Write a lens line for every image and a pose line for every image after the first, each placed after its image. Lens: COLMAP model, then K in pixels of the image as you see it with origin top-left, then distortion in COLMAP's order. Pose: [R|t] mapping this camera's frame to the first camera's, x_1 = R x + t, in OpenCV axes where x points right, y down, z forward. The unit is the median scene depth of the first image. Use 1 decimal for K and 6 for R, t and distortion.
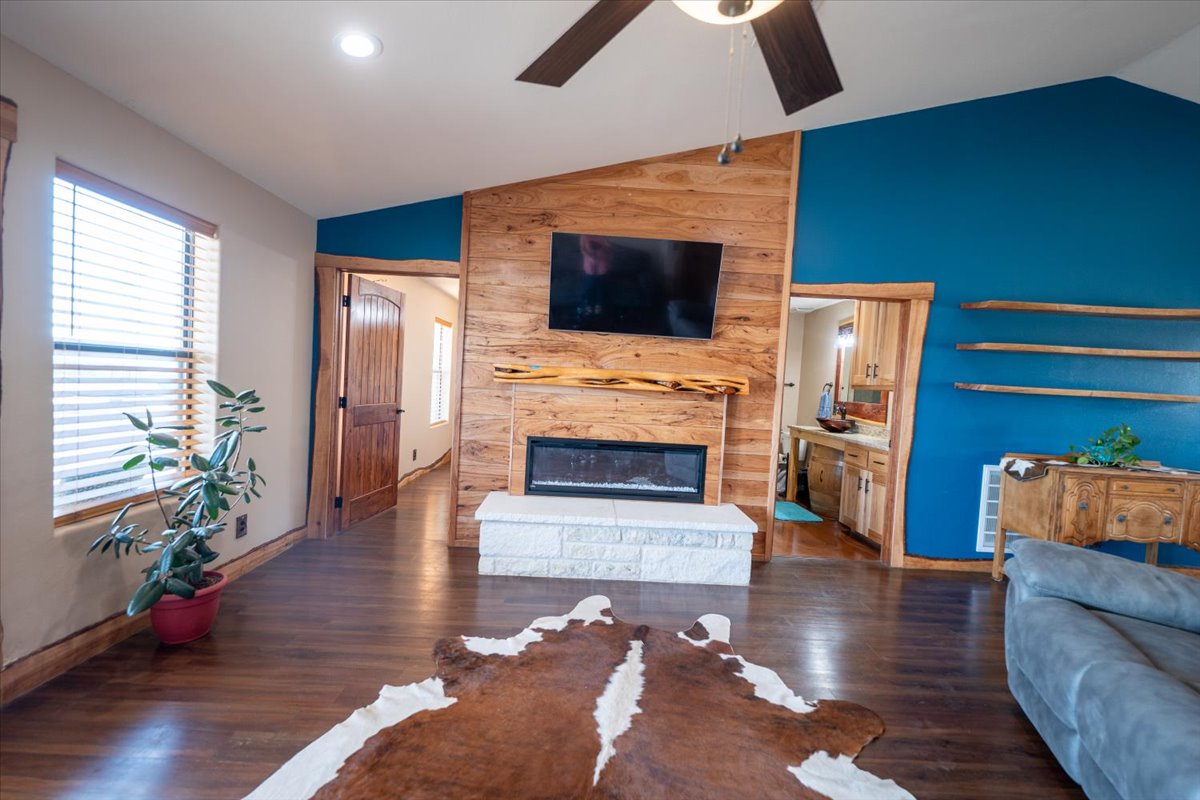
lens RADIAL K [[521.7, 0, 598.1], [0, 521.7, 401.2], [0, 0, 1]] dist [0.003949, -0.000541]
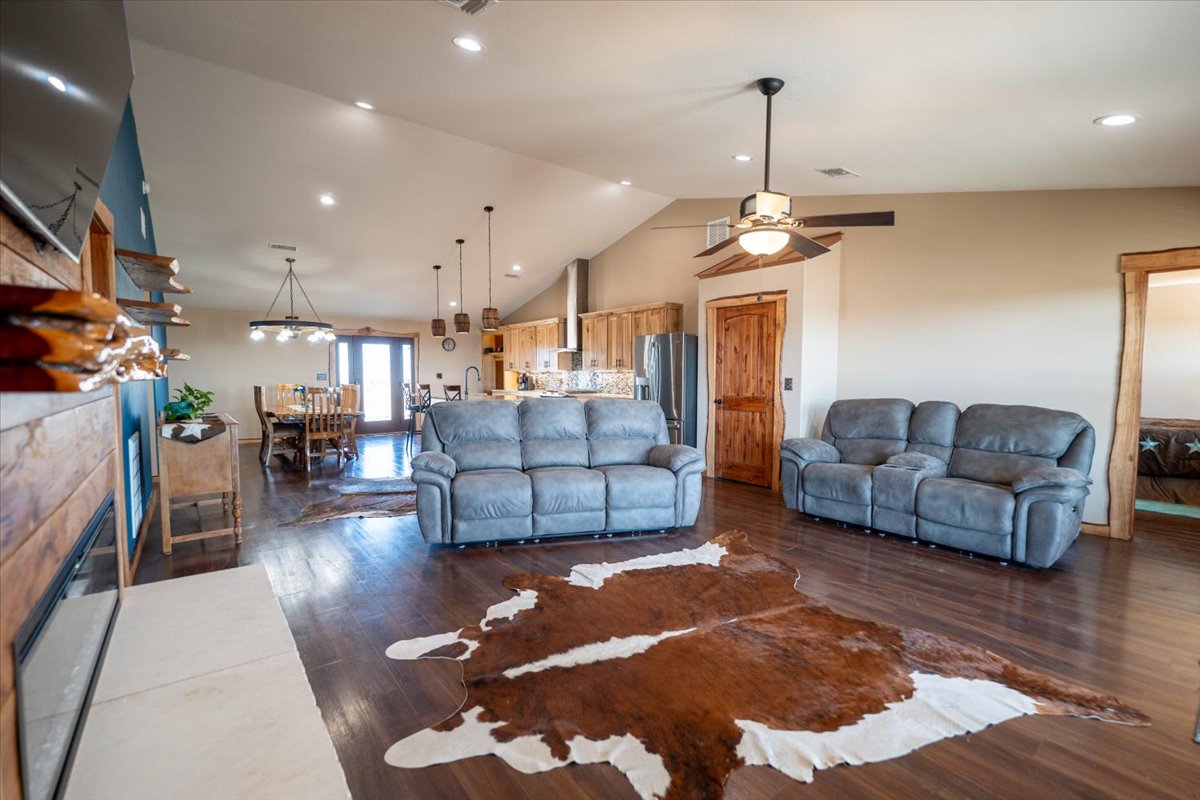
lens RADIAL K [[521.7, 0, 594.0], [0, 521.7, 400.1], [0, 0, 1]] dist [0.003949, -0.000541]
pose [[-0.604548, -0.100367, 0.790220, -0.675832], [-0.005070, 0.992495, 0.122180, -0.088941], [-0.796552, 0.069858, -0.600520, 1.461275]]
